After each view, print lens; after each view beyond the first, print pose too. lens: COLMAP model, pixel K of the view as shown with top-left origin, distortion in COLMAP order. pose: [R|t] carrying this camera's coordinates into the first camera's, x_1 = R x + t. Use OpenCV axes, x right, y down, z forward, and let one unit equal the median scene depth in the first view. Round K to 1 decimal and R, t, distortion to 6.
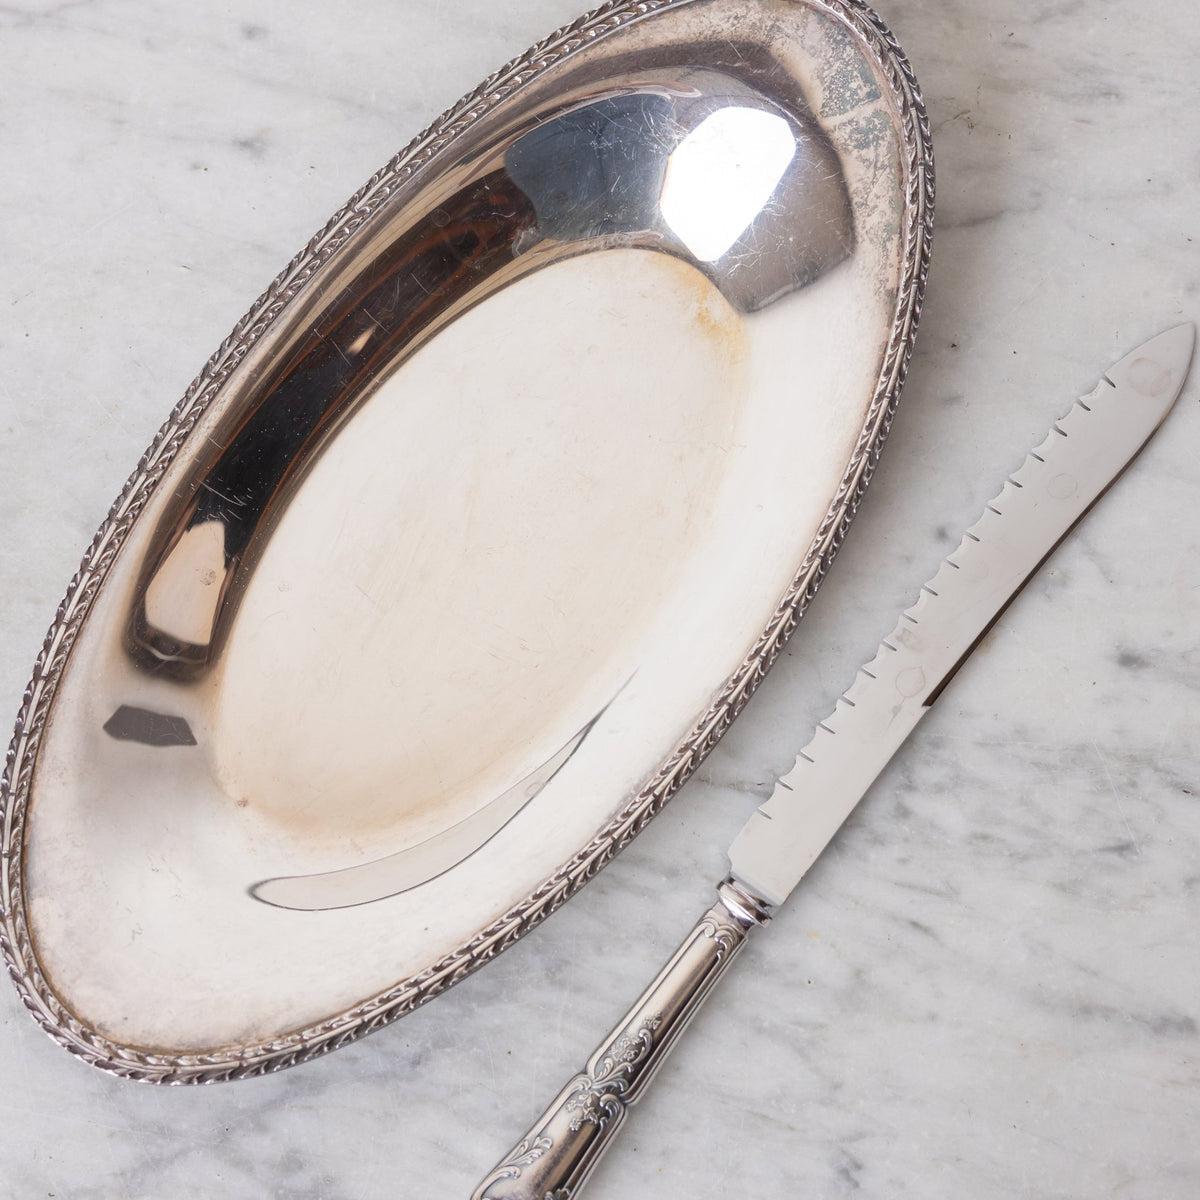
lens RADIAL K [[2899.5, 0, 611.8], [0, 2899.5, 591.6], [0, 0, 1]] dist [0.614875, 0.000000]
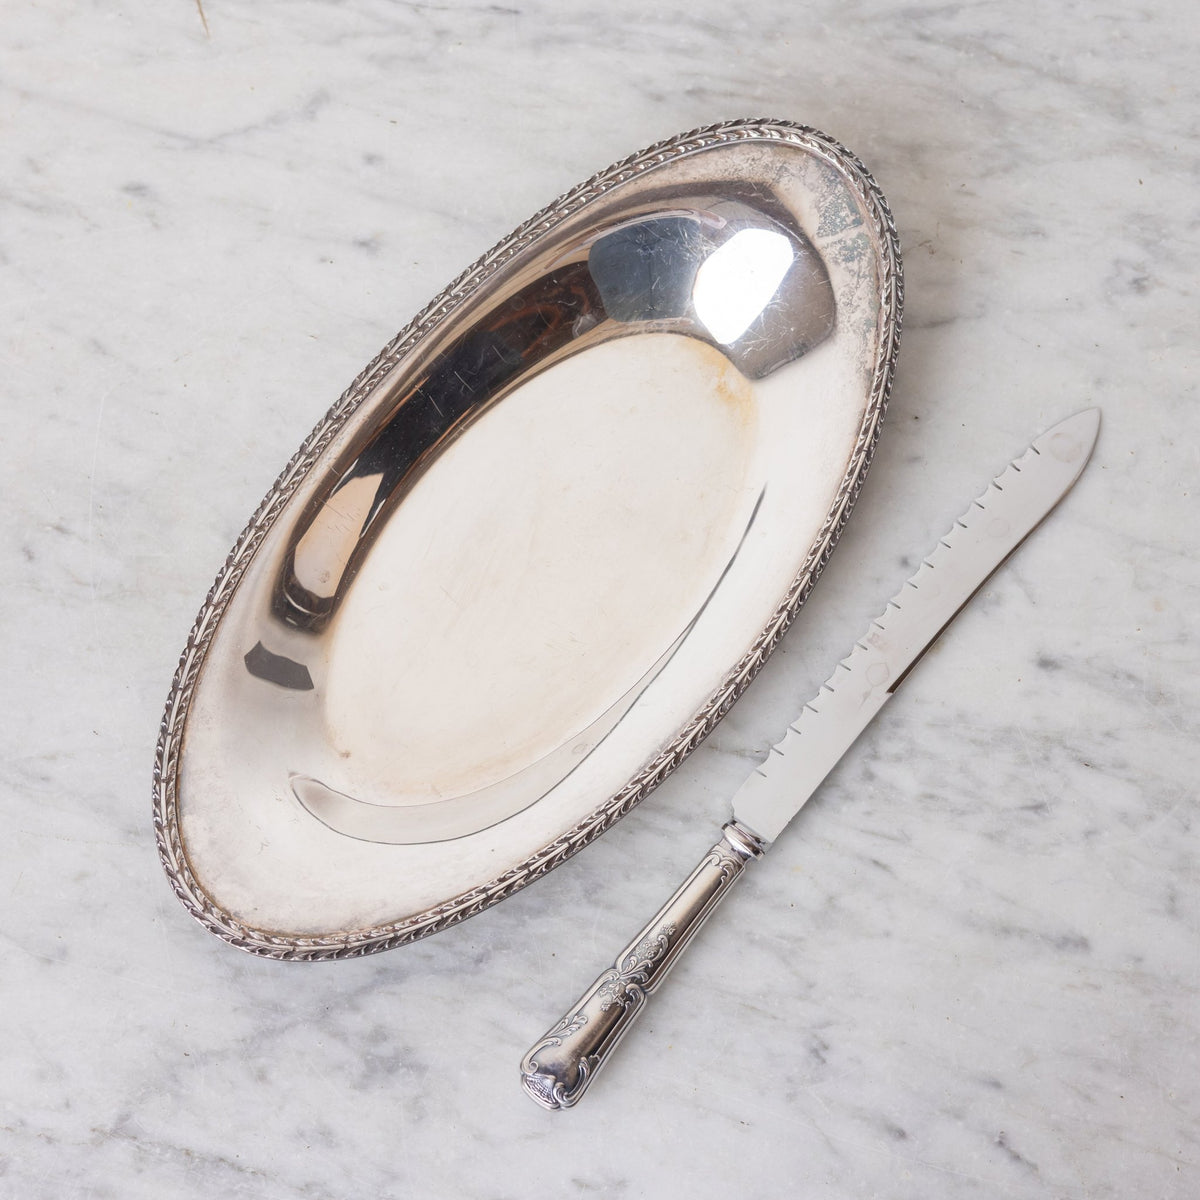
lens RADIAL K [[2899.5, 0, 695.8], [0, 2899.5, 578.1], [0, 0, 1]] dist [0.614875, 0.000000]
pose [[0.998623, 0.032453, 0.041217, -0.030947], [-0.029053, 0.996326, -0.080559, 0.095064], [-0.043680, 0.079251, 0.995897, -0.266383]]
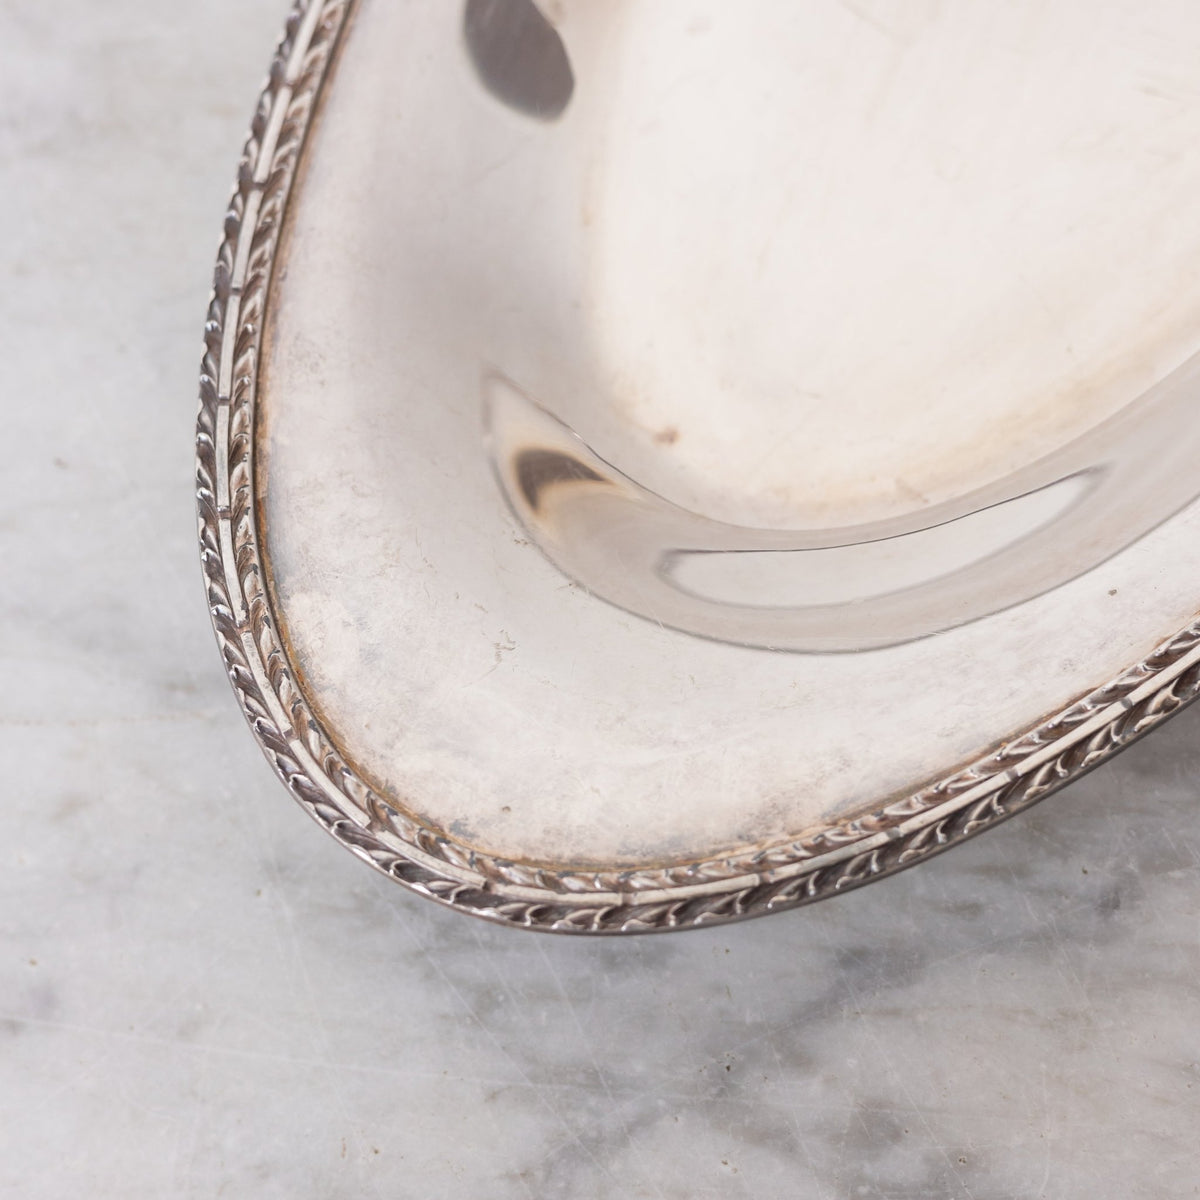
lens RADIAL K [[2899.5, 0, 589.5], [0, 2899.5, 611.3], [0, 0, 1]] dist [0.614875, 0.000000]
pose [[0.993210, -0.103818, -0.052489, -0.118187], [0.096154, 0.986587, -0.131913, 0.167523], [0.065480, 0.125970, 0.989871, 0.524692]]
